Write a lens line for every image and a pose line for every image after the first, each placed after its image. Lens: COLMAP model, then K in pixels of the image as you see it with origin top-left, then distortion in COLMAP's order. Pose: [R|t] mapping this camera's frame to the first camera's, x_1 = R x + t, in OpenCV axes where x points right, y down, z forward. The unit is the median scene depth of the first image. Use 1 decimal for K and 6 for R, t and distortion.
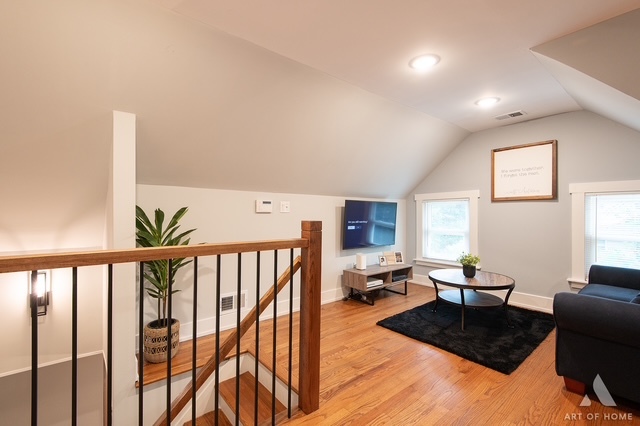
lens RADIAL K [[287.6, 0, 317.6], [0, 287.6, 212.2], [0, 0, 1]] dist [0.003590, -0.000309]
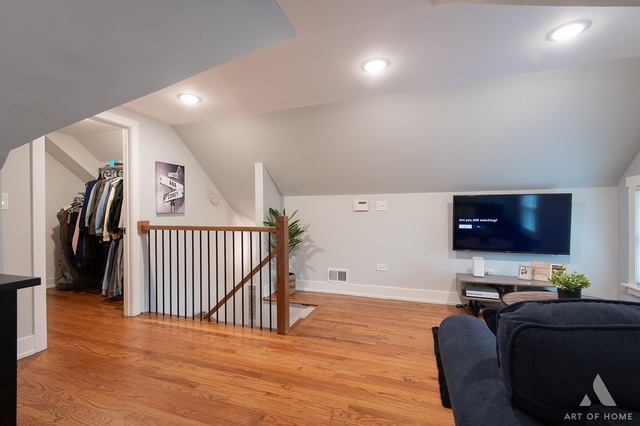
lens RADIAL K [[287.6, 0, 313.5], [0, 287.6, 213.5], [0, 0, 1]] dist [0.003590, -0.000309]
pose [[0.504376, -0.005786, -0.863465, 0.802471], [0.011744, 0.999931, 0.000160, 0.010107], [0.863404, -0.010221, 0.504409, 0.192151]]
